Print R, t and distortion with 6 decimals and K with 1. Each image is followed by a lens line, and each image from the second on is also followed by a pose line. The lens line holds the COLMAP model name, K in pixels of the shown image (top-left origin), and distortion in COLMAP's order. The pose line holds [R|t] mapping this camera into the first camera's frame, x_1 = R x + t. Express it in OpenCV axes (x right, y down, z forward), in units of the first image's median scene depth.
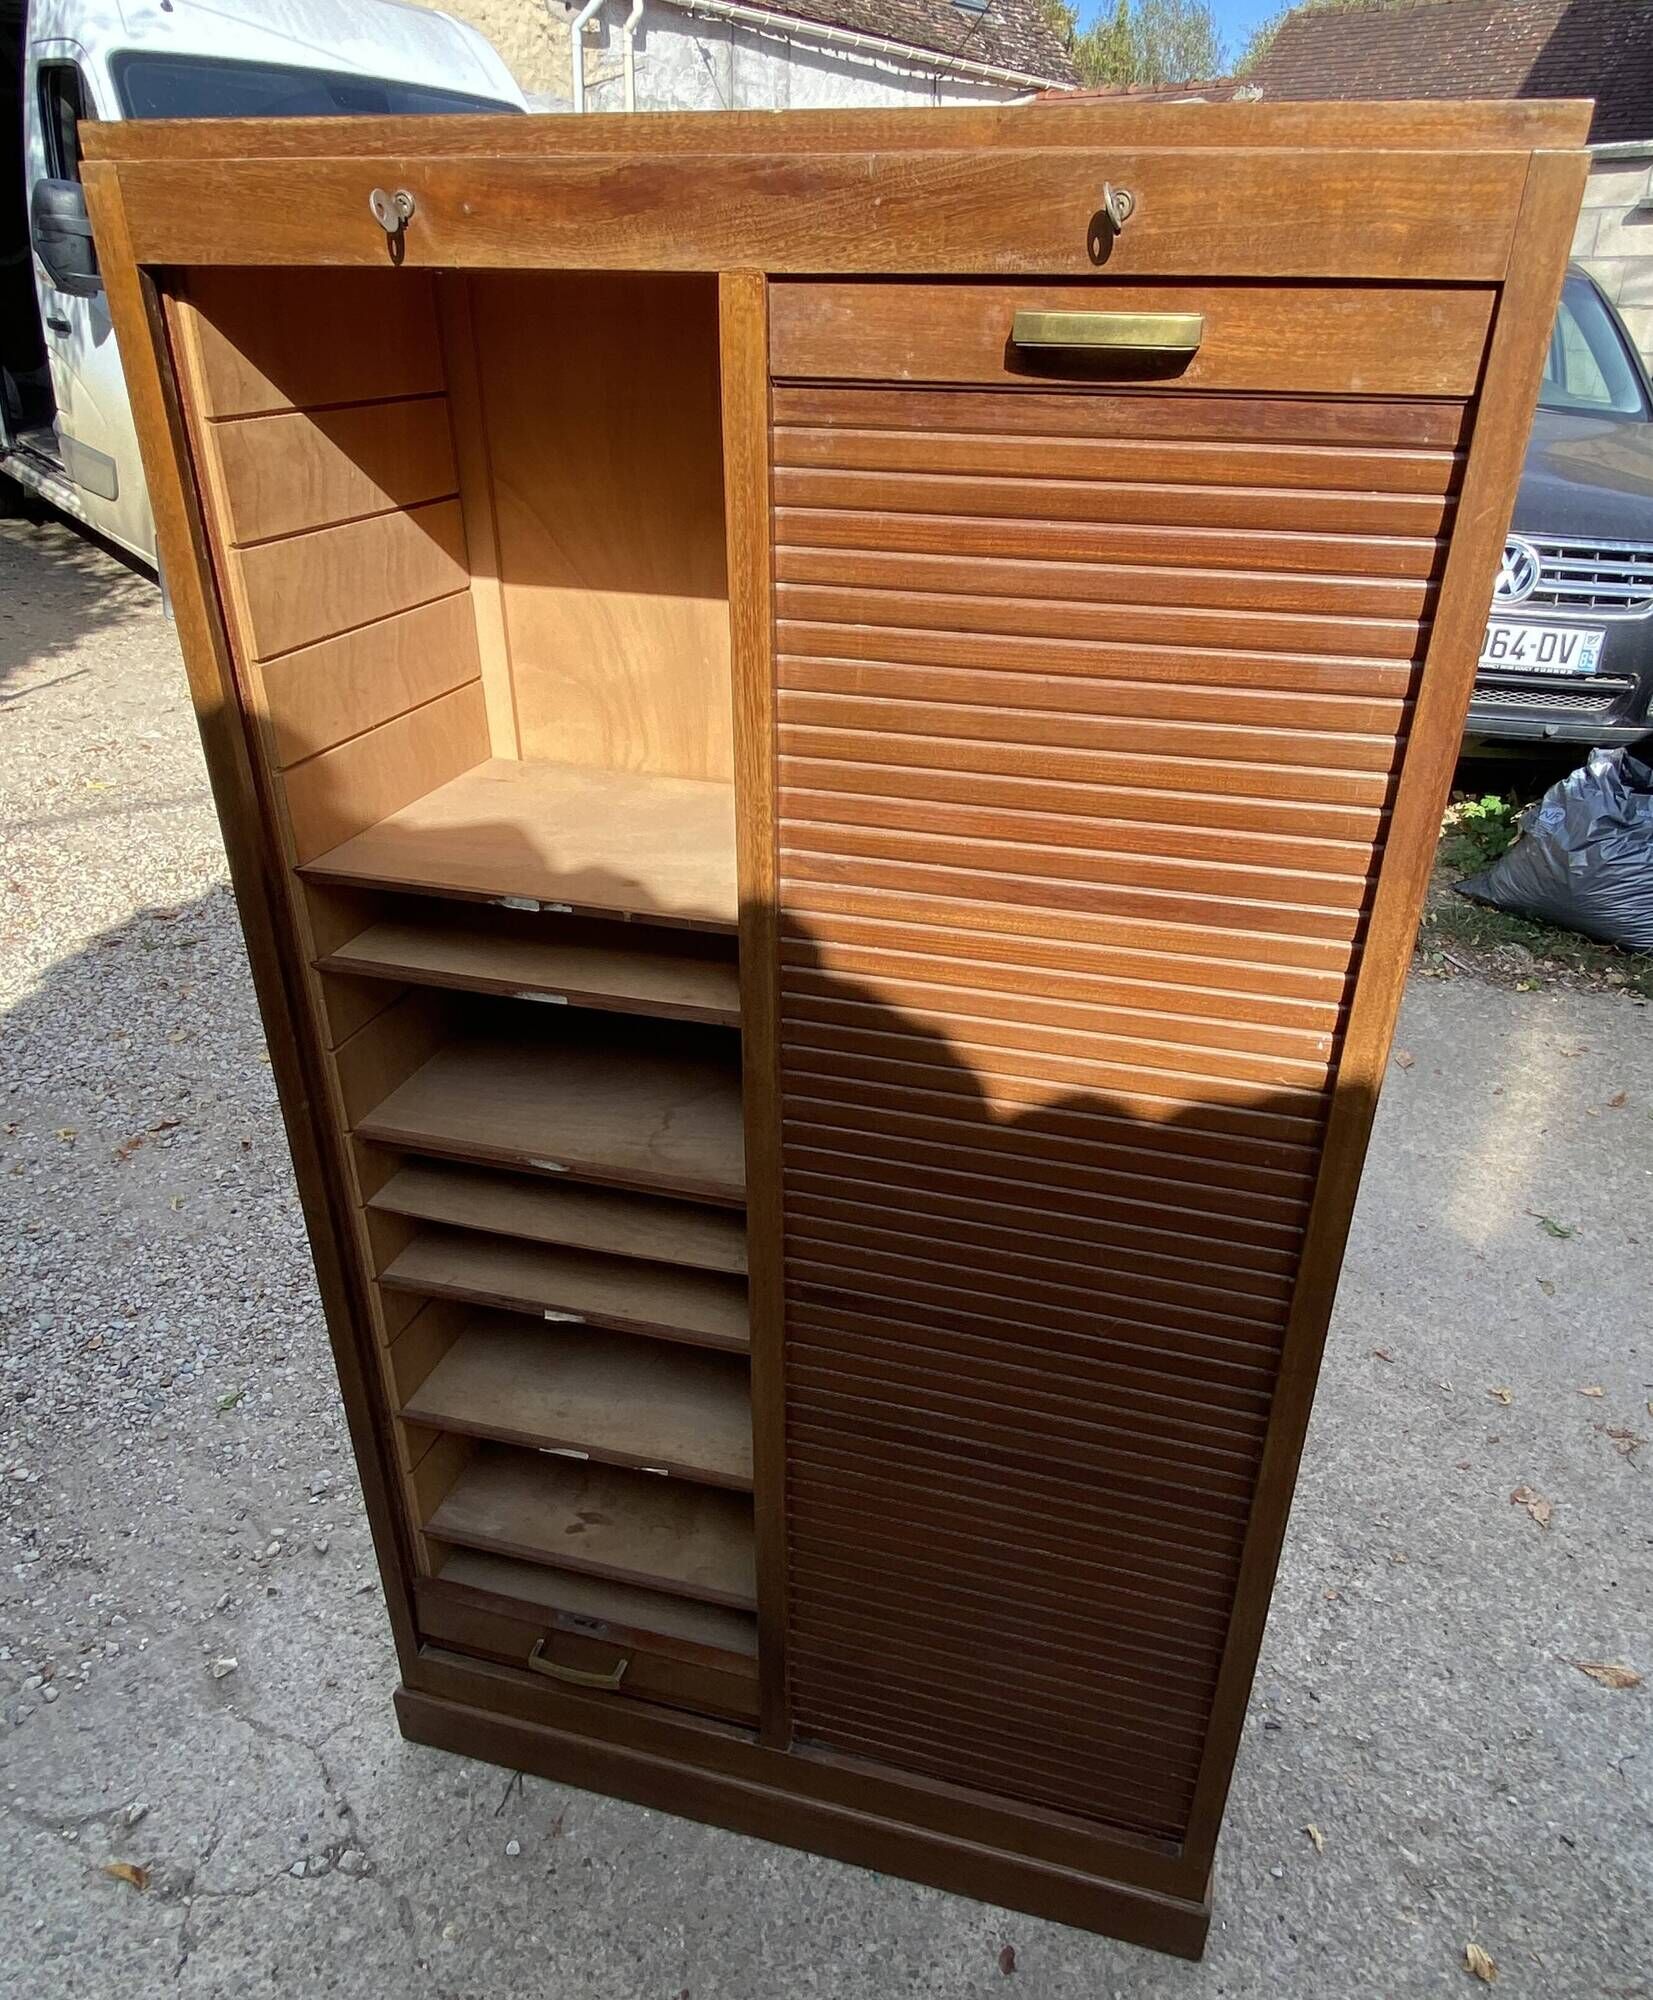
lens RADIAL K [[1350.8, 0, 866.6], [0, 1350.8, 1006.4], [0, 0, 1]] dist [0.024614, -0.026219]
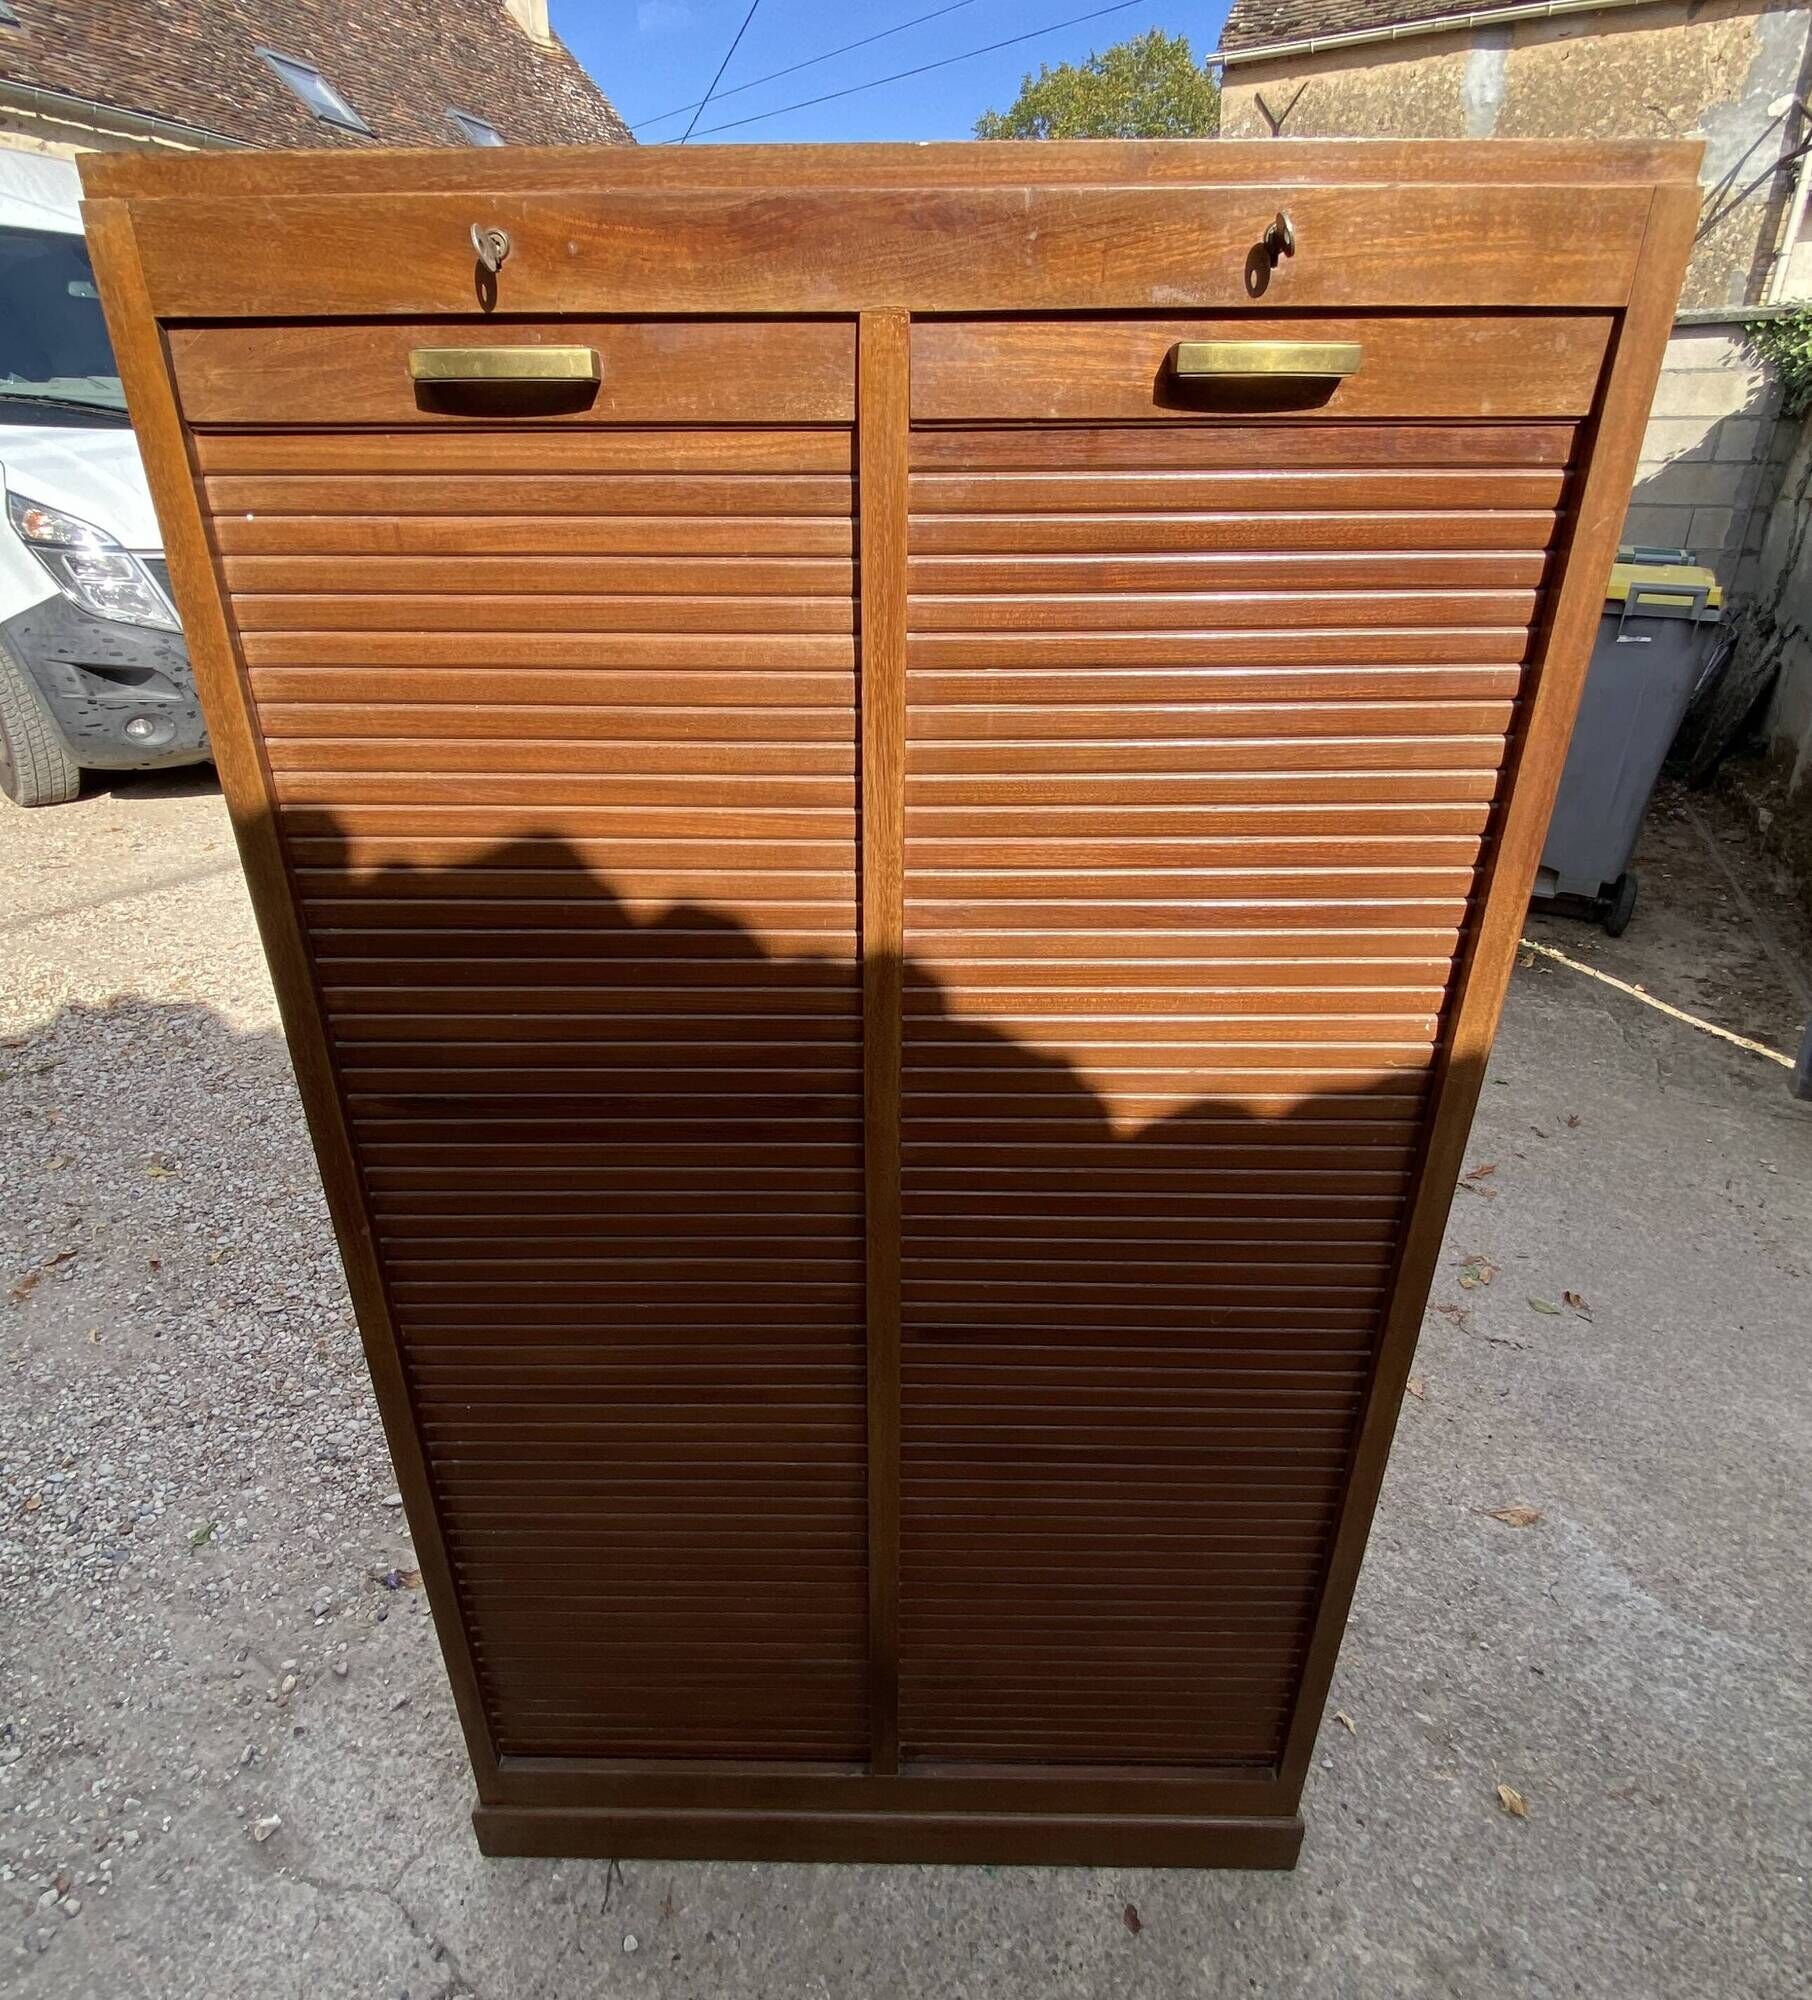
lens RADIAL K [[1138.0, 0, 879.3], [0, 1138.0, 980.7], [0, 0, 1]] dist [0.014557, -0.016096]
pose [[0.970531, -0.120366, 0.208764, -0.180932], [0.128295, 0.991426, -0.024814, -0.026972], [-0.203987, 0.050866, 0.977651, 0.128641]]
